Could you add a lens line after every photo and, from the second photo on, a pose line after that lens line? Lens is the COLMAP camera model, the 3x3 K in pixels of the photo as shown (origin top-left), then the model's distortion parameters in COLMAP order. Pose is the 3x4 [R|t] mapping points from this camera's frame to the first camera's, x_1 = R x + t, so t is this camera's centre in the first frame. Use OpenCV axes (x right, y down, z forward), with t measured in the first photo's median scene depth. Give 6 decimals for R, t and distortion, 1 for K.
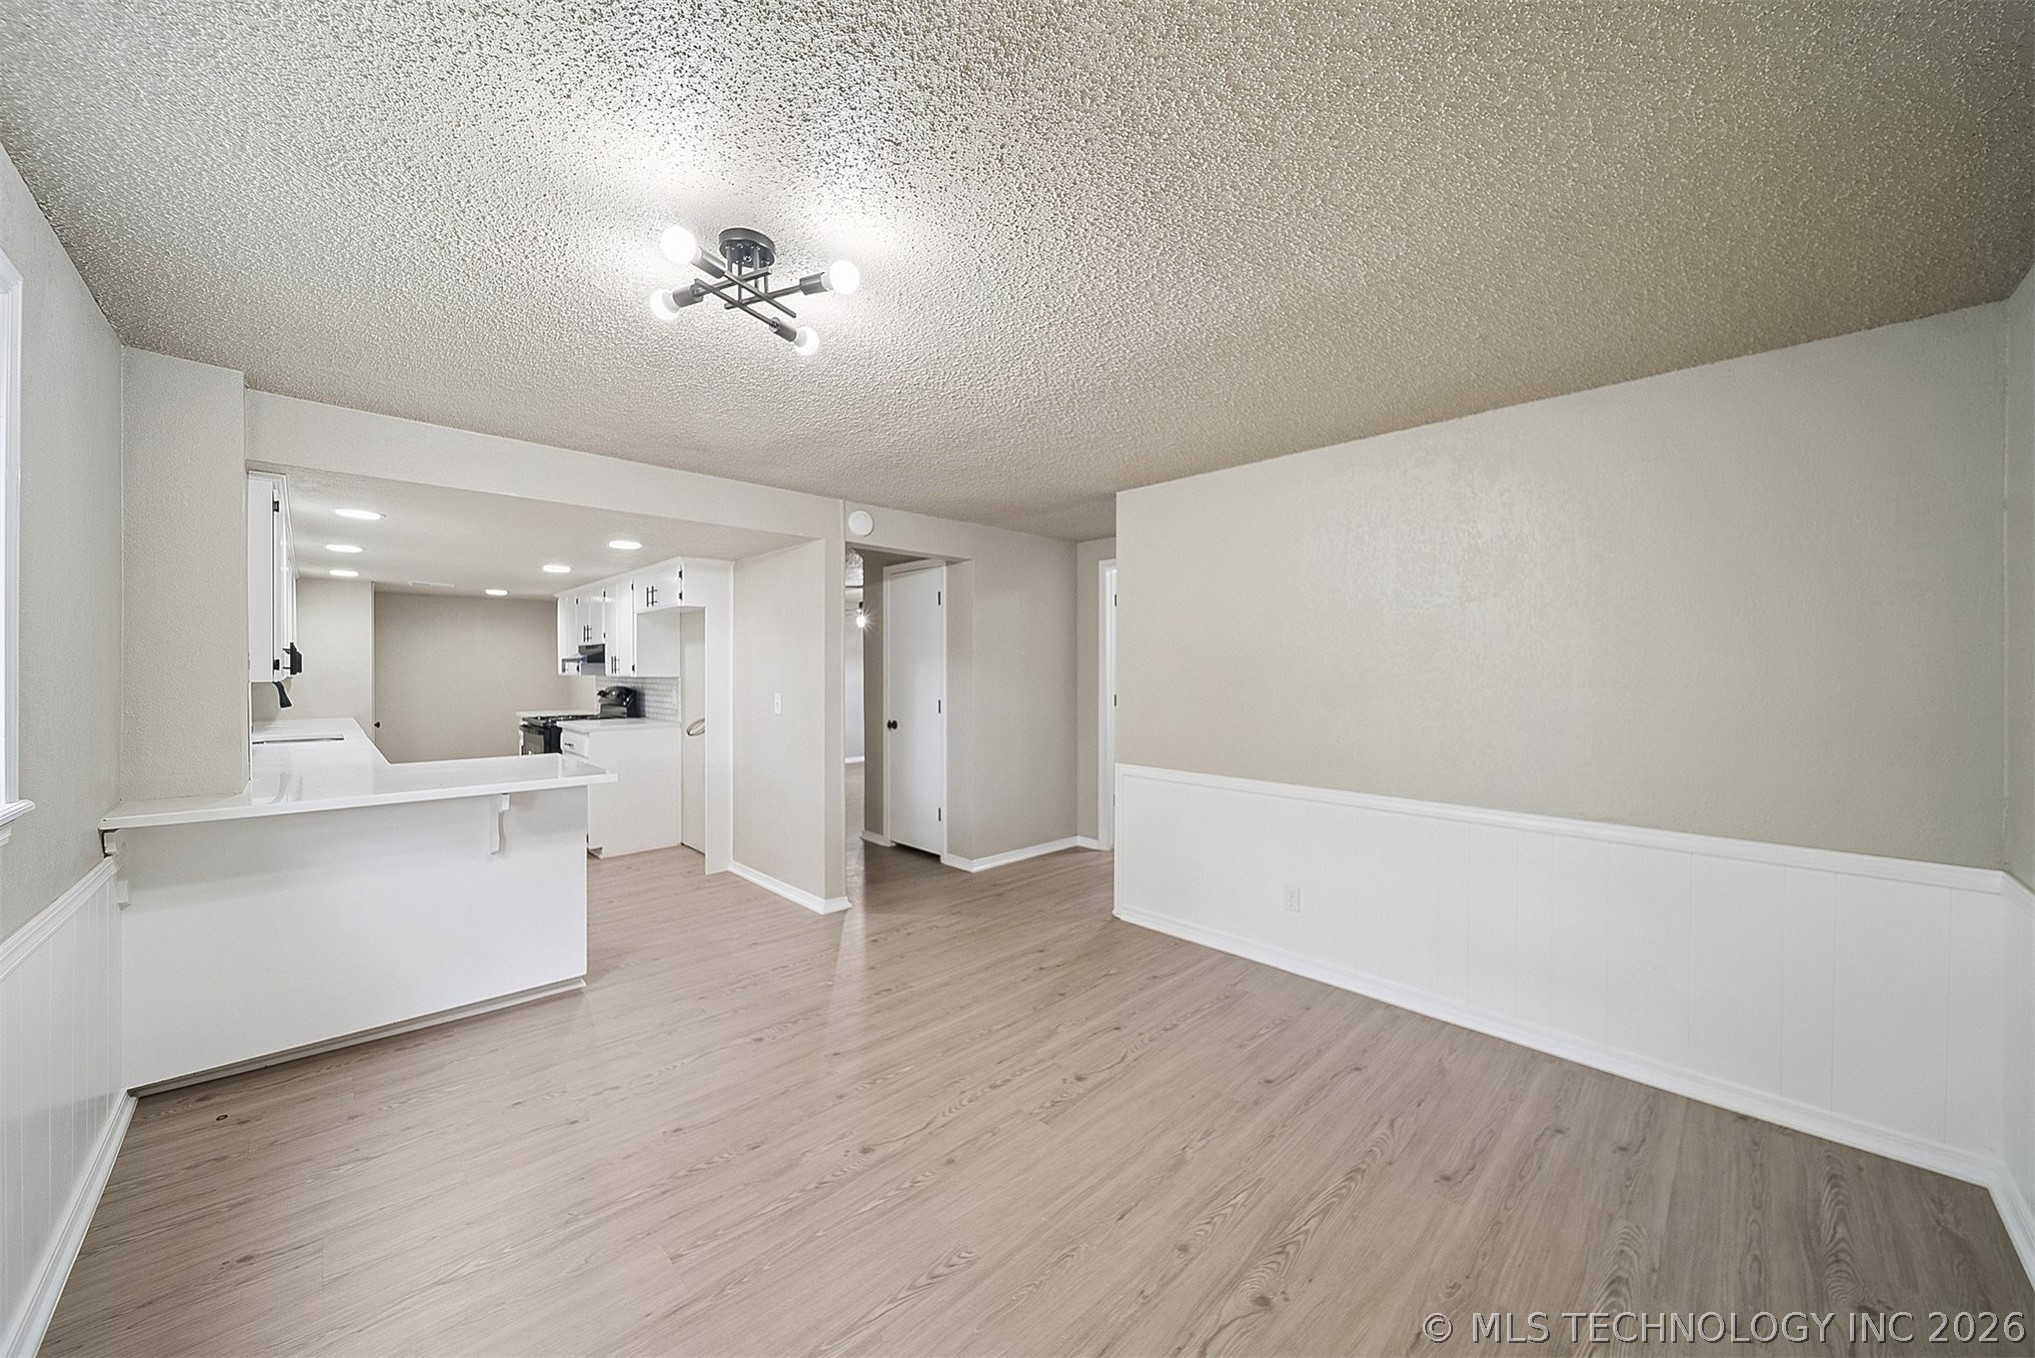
lens RADIAL K [[728.6, 0, 1027.6], [0, 728.6, 675.2], [0, 0, 1]] dist [-0.000197, -0.001016]
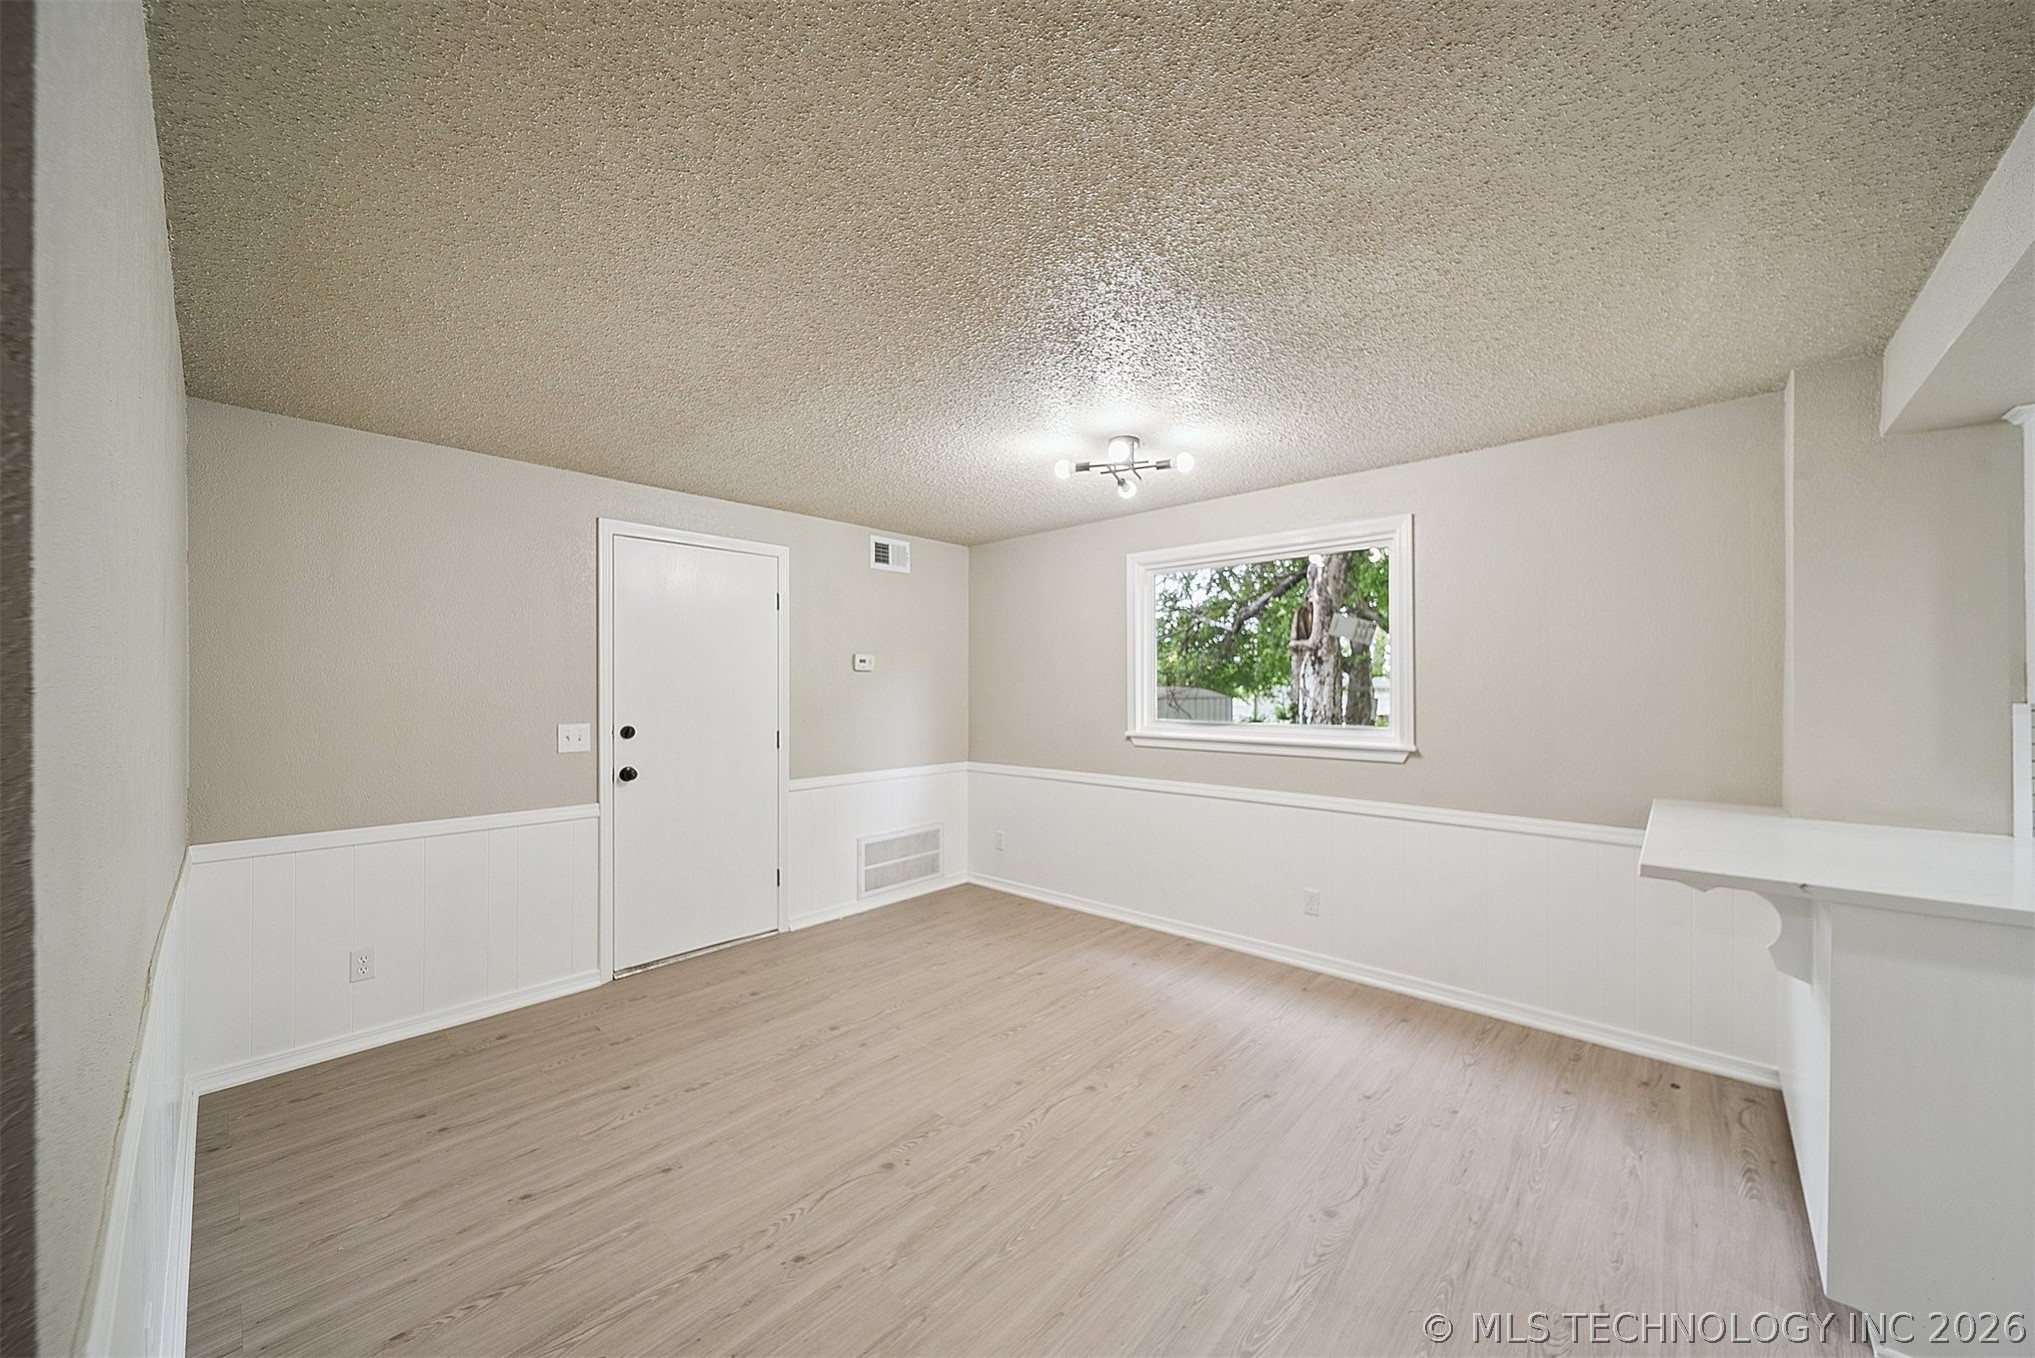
lens RADIAL K [[728.6, 0, 1034.8], [0, 728.6, 673.1], [0, 0, 1]] dist [-0.000197, -0.001016]
pose [[-0.998029, -0.002275, -0.062710, -0.048339], [-0.001334, 0.999886, -0.015038, -0.012360], [0.062737, -0.014924, -0.997919, 2.030998]]
